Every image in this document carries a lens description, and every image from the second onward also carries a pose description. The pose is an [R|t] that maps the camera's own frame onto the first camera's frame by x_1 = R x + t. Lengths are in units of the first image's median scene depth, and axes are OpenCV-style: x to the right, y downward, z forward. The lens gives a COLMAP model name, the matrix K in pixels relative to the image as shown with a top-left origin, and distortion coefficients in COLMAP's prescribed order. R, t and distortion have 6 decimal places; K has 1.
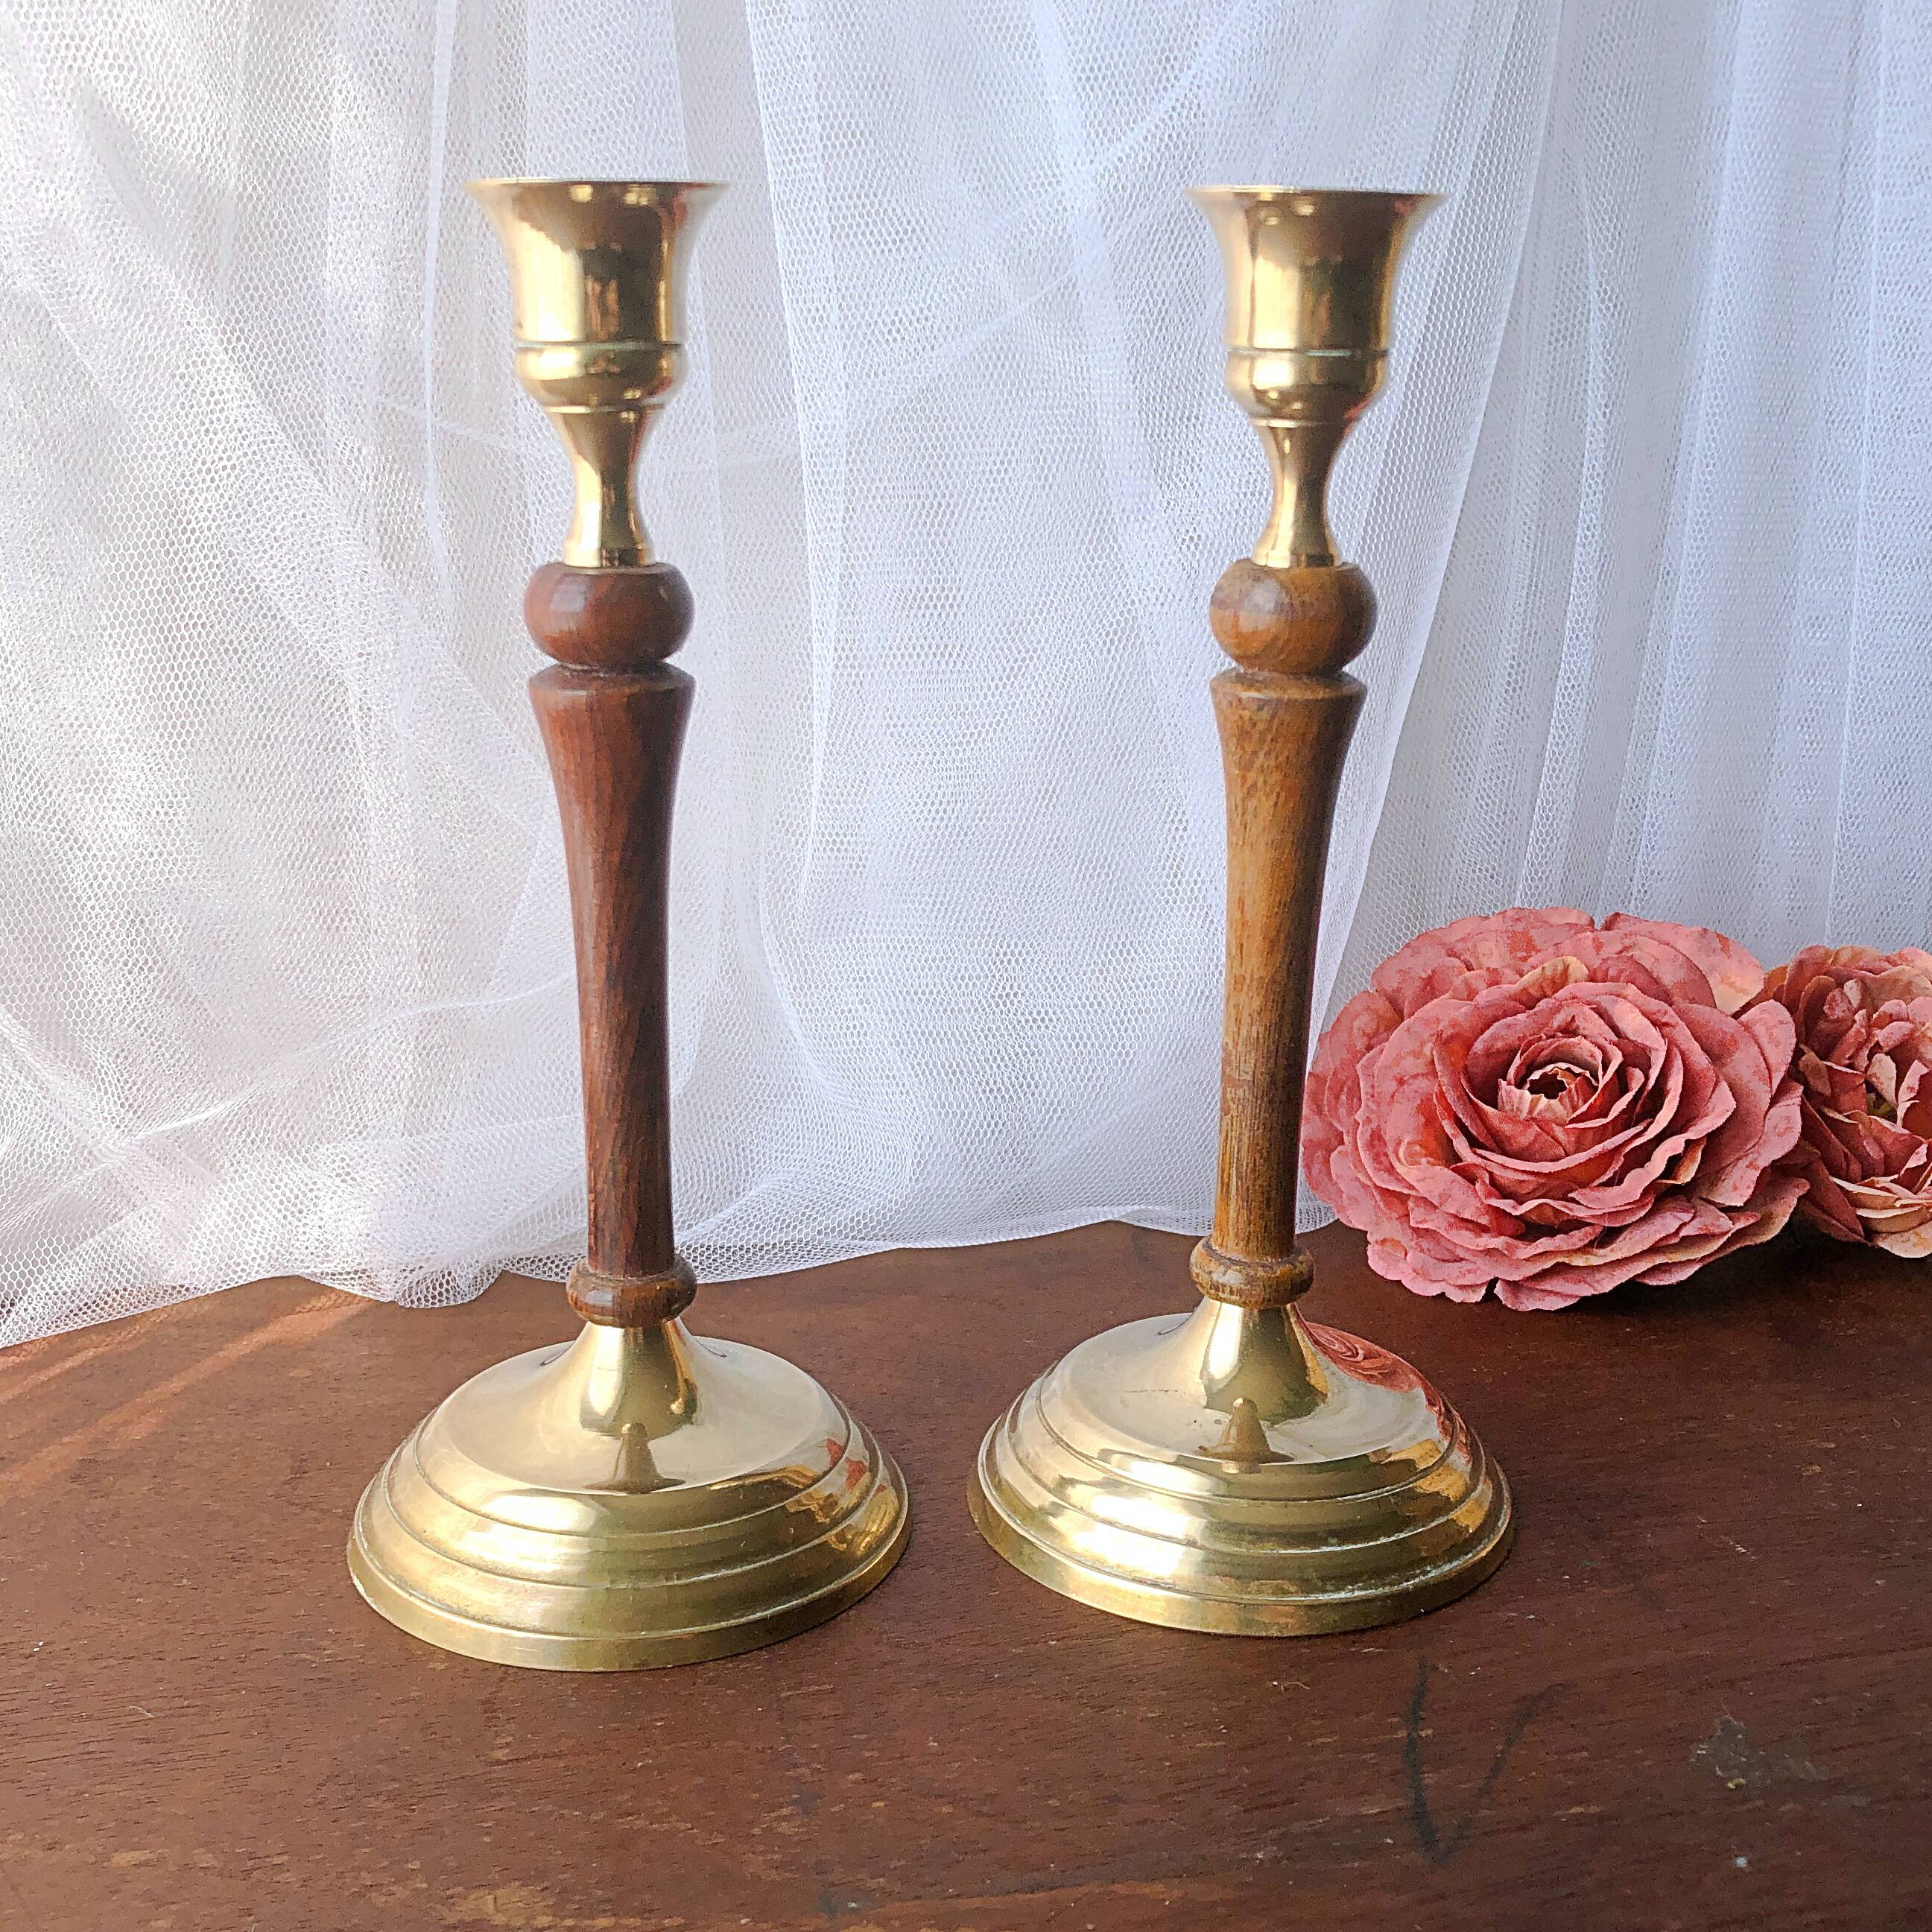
lens RADIAL K [[2609.3, 0, 931.7], [0, 2609.3, 972.1], [0, 0, 1]] dist [0.011496, 0.000000]
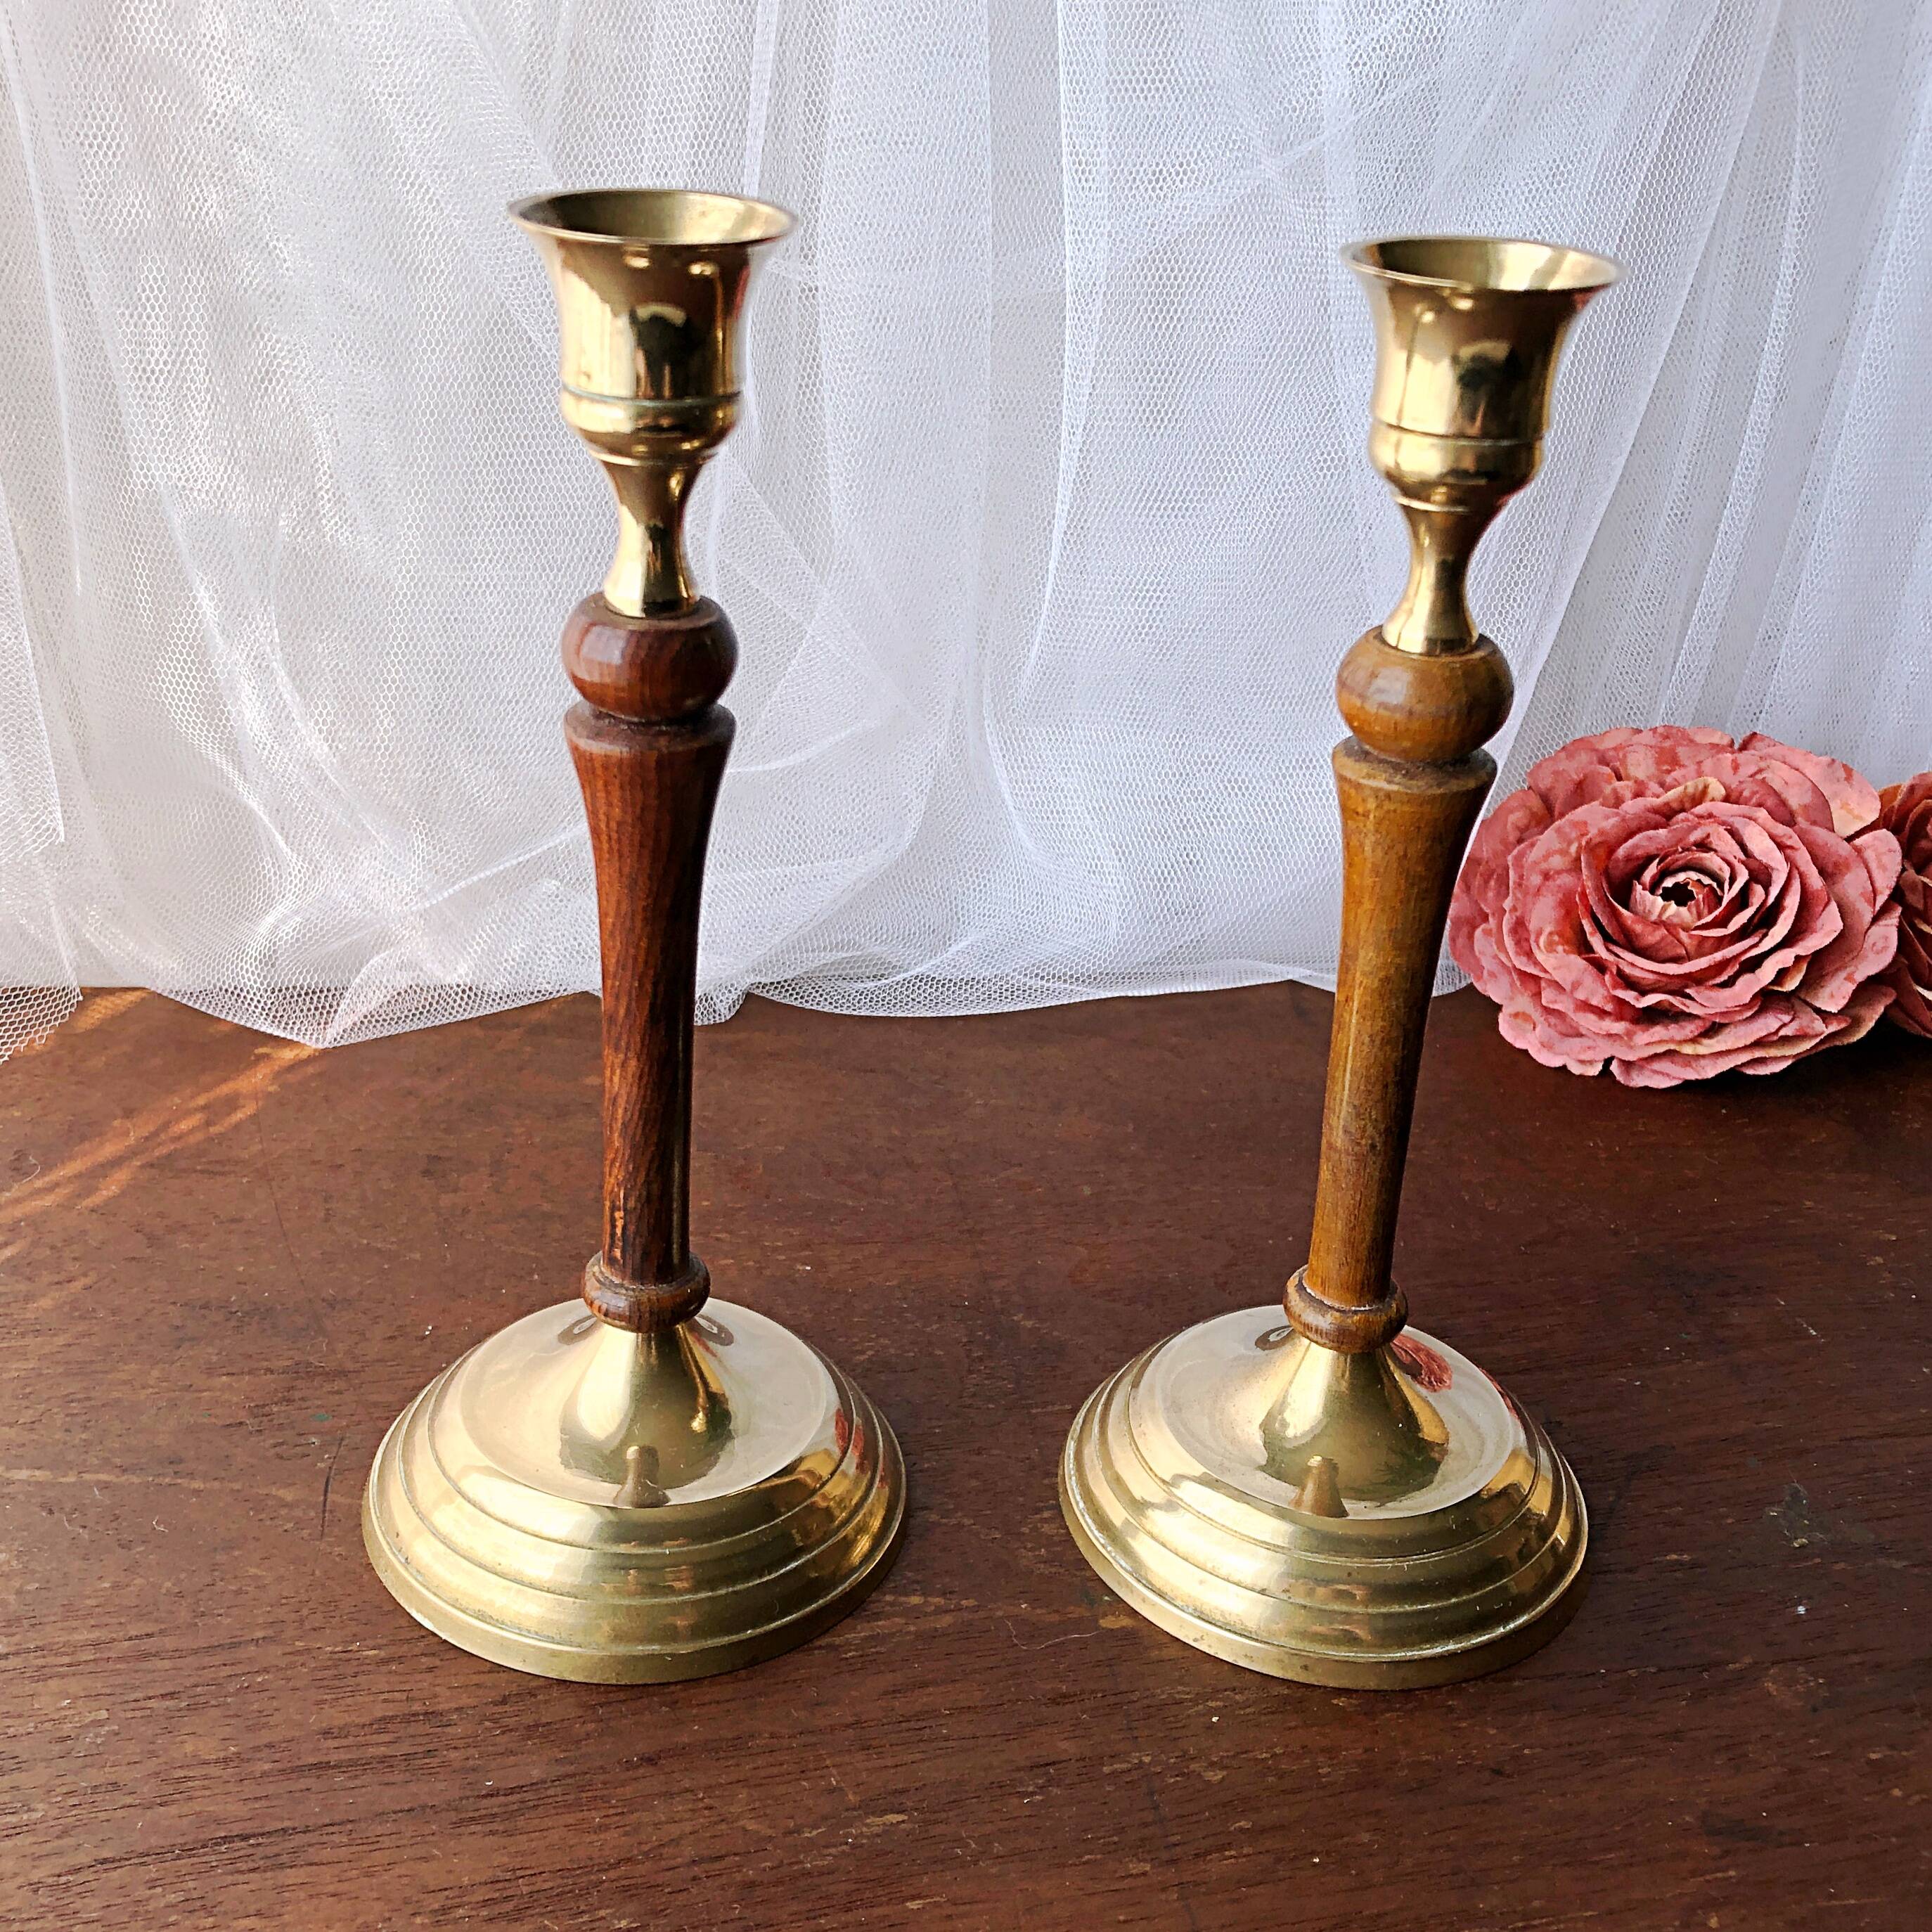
lens RADIAL K [[2609.3, 0, 899.4], [0, 2609.3, 1004.7], [0, 0, 1]] dist [0.011496, 0.000000]
pose [[0.997856, 0.065186, -0.005856, -0.093278], [-0.062662, 0.977375, 0.202021, -0.118384], [0.018892, -0.201221, 0.979364, -0.131405]]
